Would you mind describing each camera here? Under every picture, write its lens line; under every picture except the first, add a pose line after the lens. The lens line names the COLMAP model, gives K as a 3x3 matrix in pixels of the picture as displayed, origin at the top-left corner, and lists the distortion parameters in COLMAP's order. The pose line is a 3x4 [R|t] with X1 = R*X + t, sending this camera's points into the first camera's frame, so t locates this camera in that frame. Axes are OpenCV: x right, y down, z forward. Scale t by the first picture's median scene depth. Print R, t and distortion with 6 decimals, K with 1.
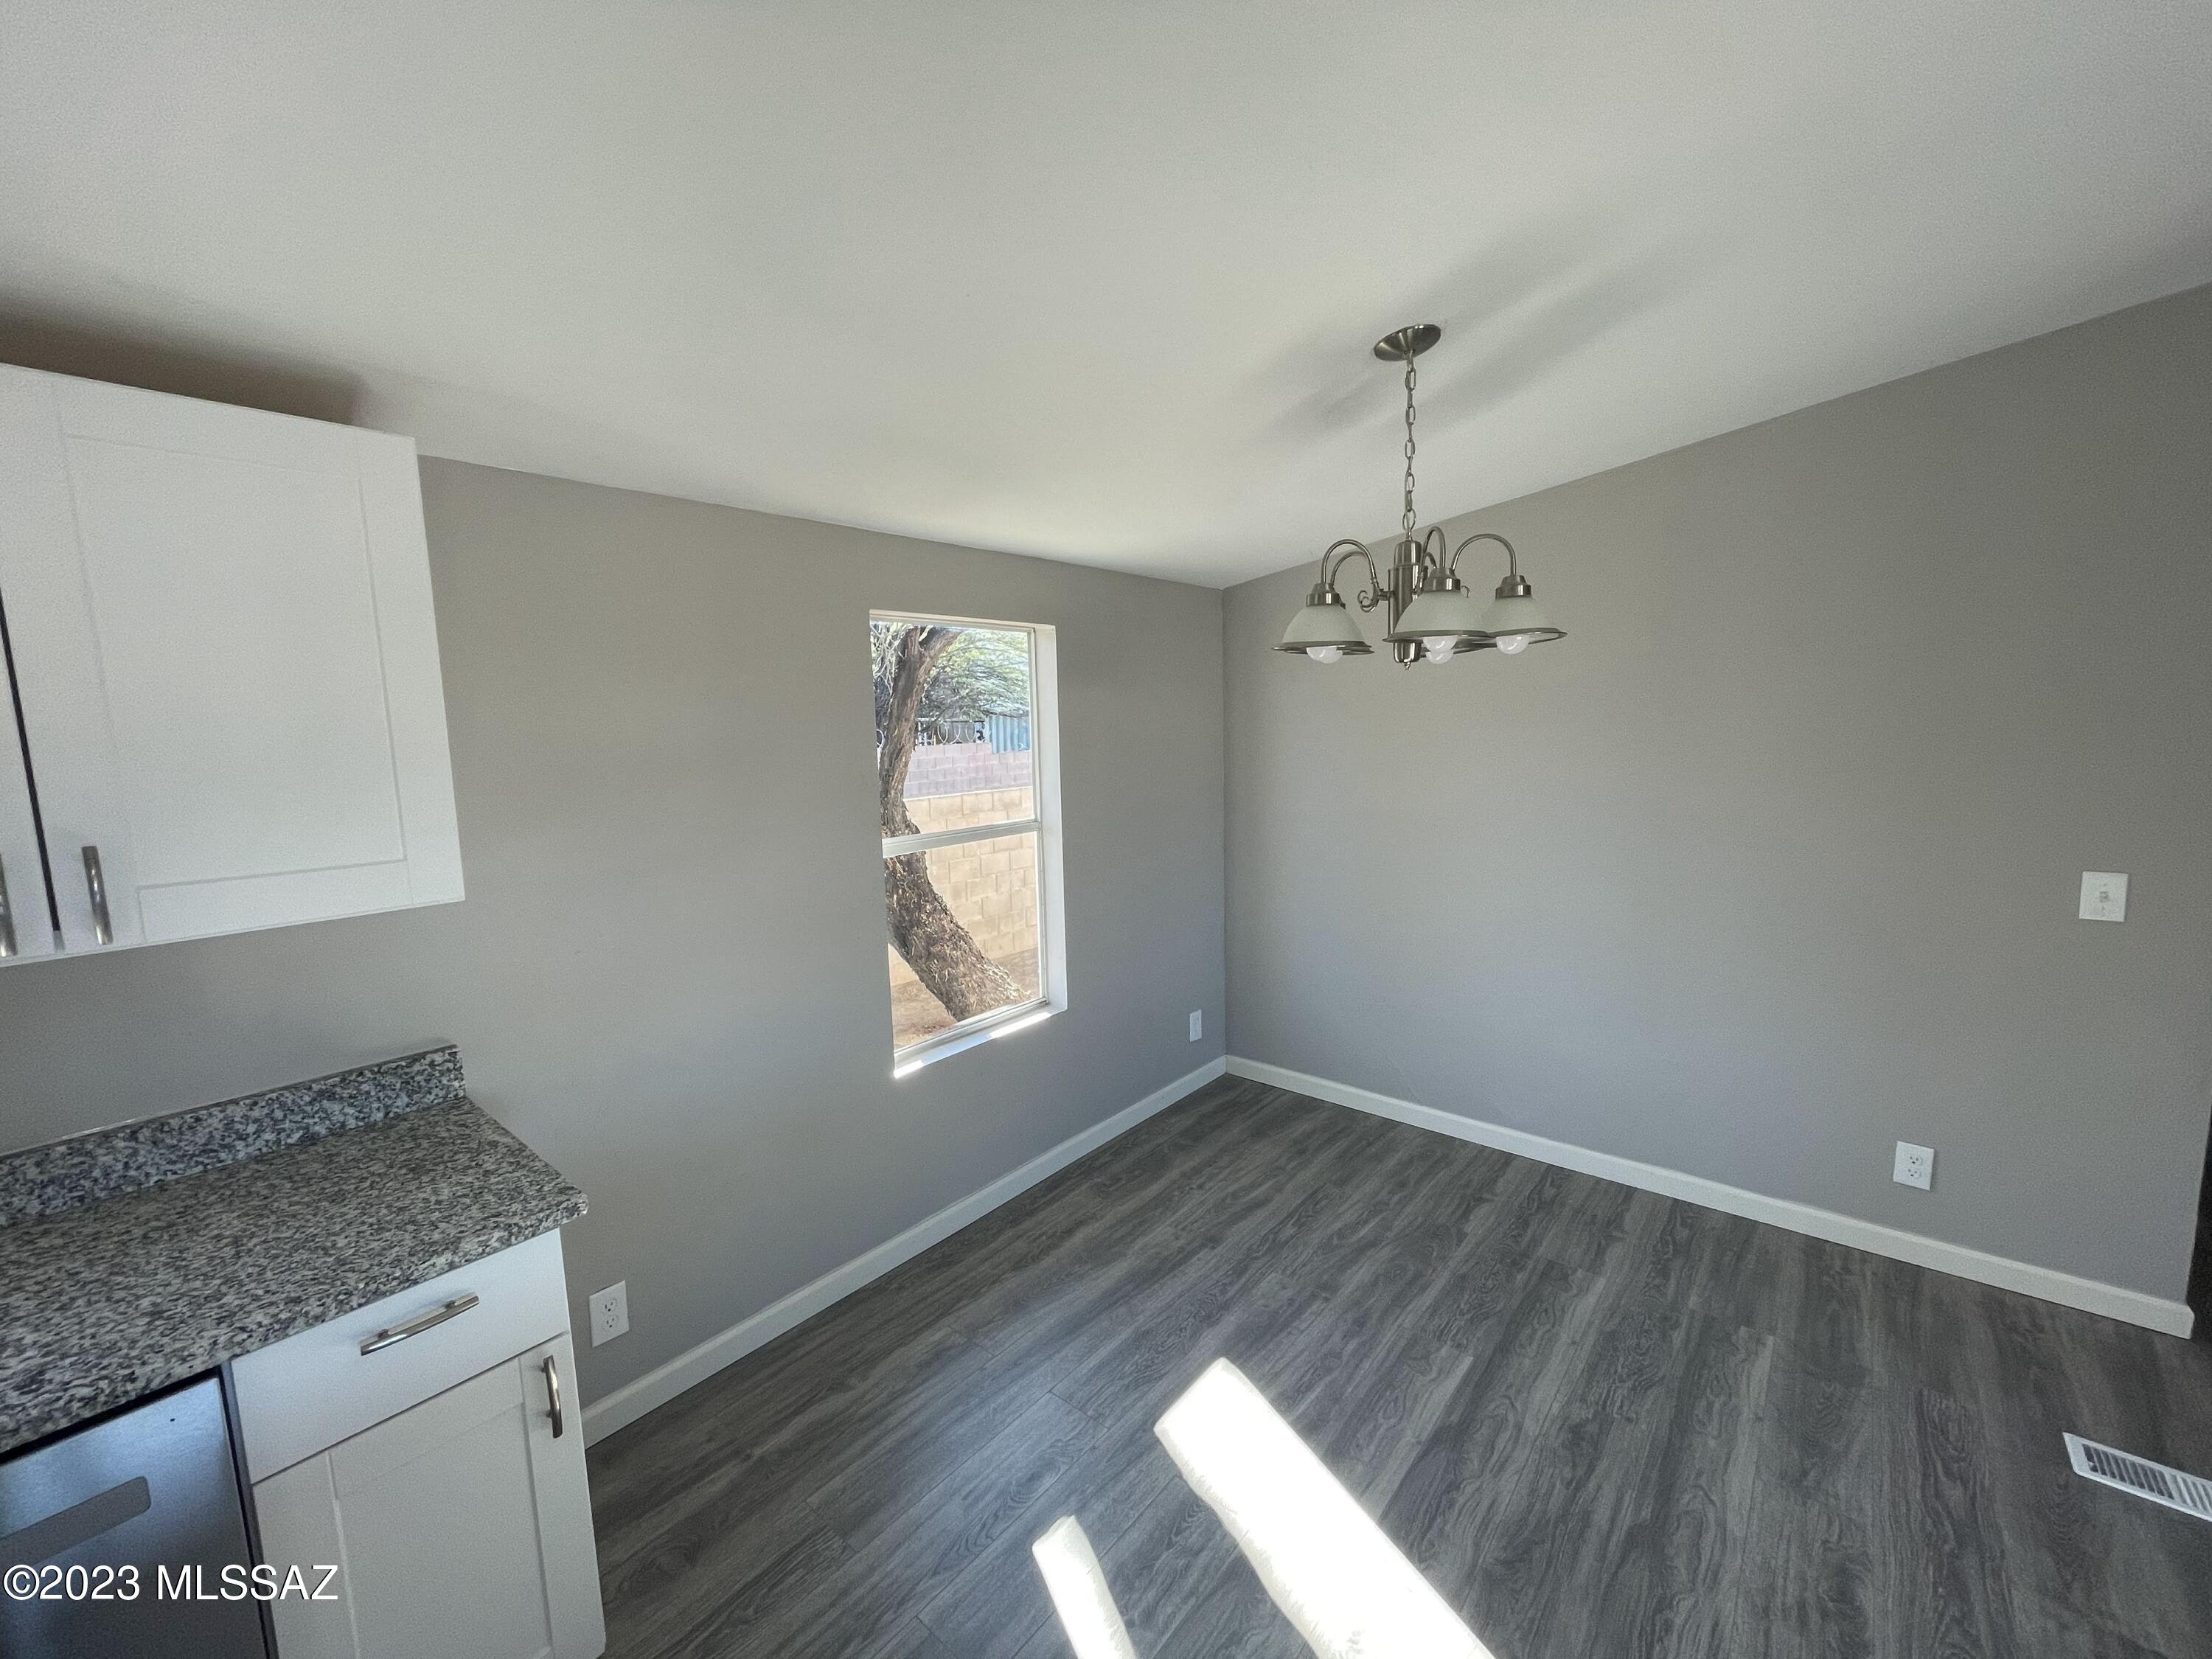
lens RADIAL K [[890.4, 0, 1101.2], [0, 890.4, 829.0], [0, 0, 1]] dist [0.001673, -0.000802]
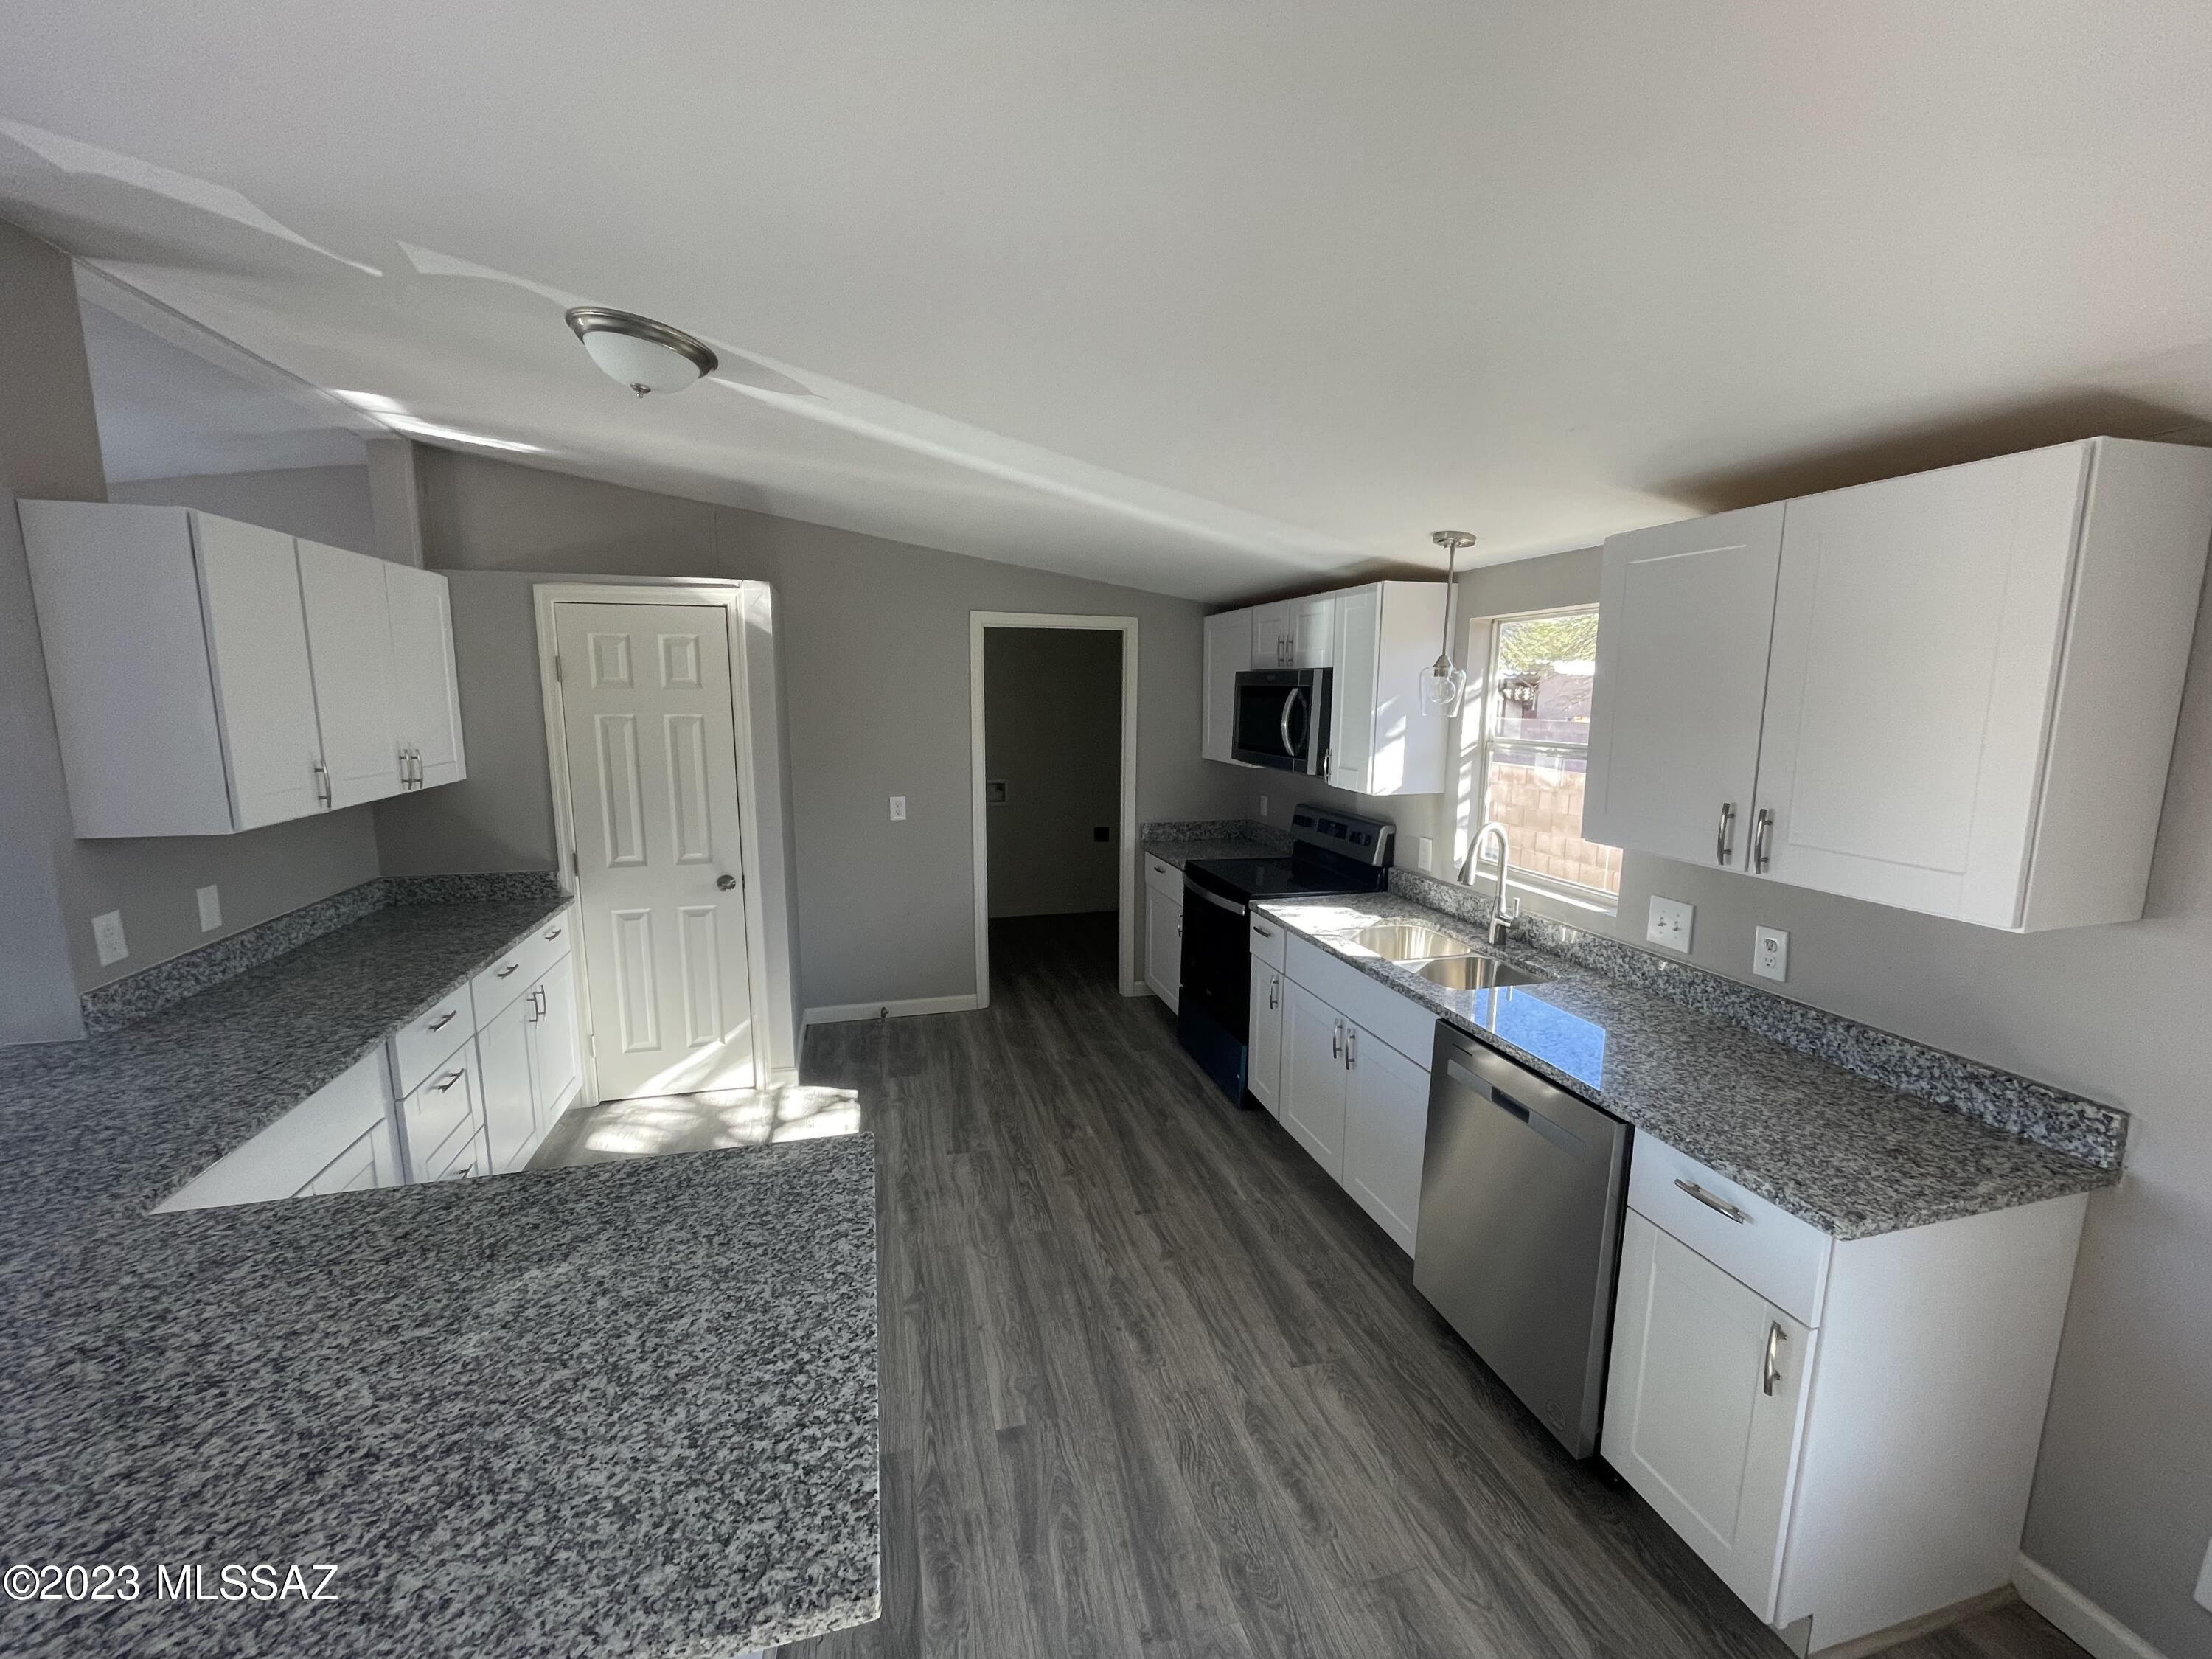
lens RADIAL K [[890.4, 0, 1095.8], [0, 890.4, 826.7], [0, 0, 1]] dist [0.001673, -0.000802]
pose [[-0.576144, 0.146819, -0.804053, 0.515200], [-0.091492, 0.965967, 0.241944, -0.146217], [0.812211, 0.212959, -0.543104, 0.617511]]
